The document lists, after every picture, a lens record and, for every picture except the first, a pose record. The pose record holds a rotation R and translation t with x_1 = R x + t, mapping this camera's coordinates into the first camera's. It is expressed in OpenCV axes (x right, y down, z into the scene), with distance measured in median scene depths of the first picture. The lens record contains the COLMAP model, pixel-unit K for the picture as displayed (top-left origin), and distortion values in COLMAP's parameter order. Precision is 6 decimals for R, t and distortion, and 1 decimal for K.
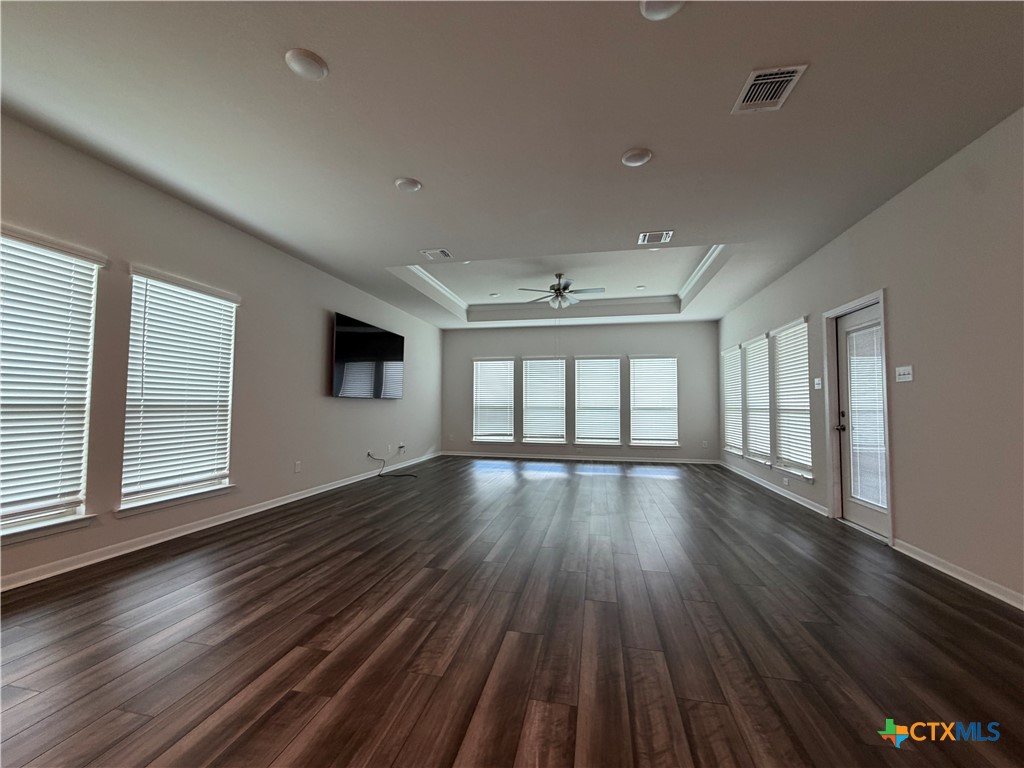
lens RADIAL K [[407.9, 0, 507.0], [0, 407.9, 381.2], [0, 0, 1]] dist [0.000467, 0.000721]
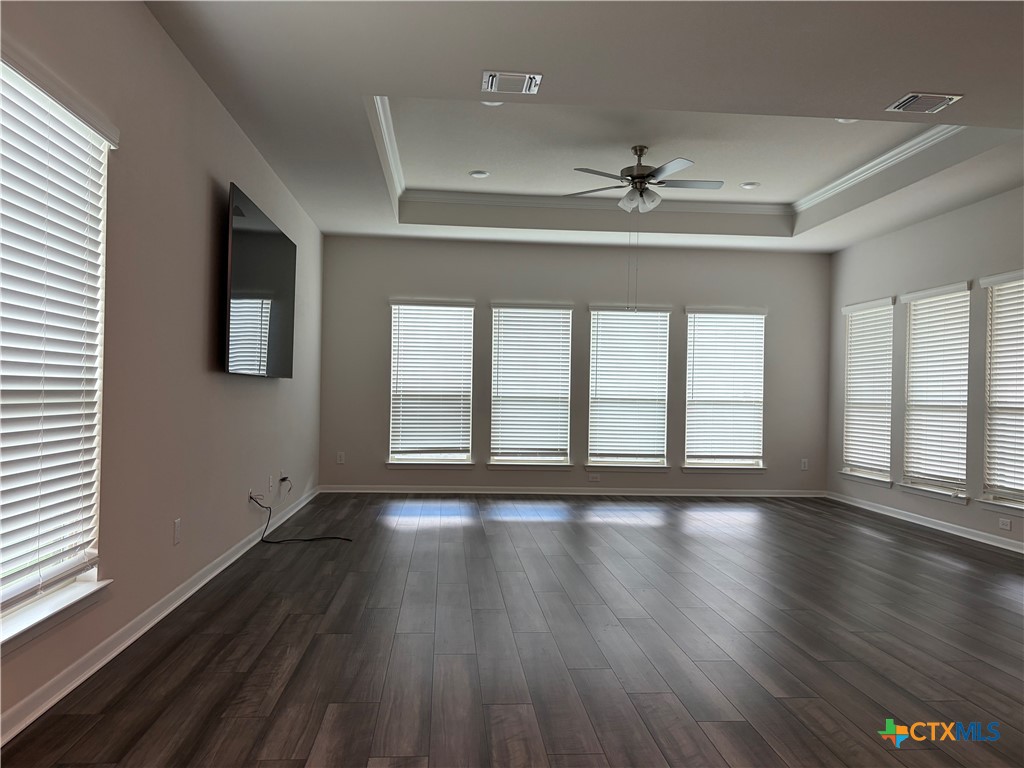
lens RADIAL K [[772.7, 0, 510.2], [0, 772.7, 385.4], [0, 0, 1]] dist [0.042579, -0.039239]
pose [[0.955661, 0.015528, 0.294059, -0.239673], [-0.031066, 0.998352, 0.048242, 0.000769], [-0.292826, -0.055239, 0.954569, 0.057755]]
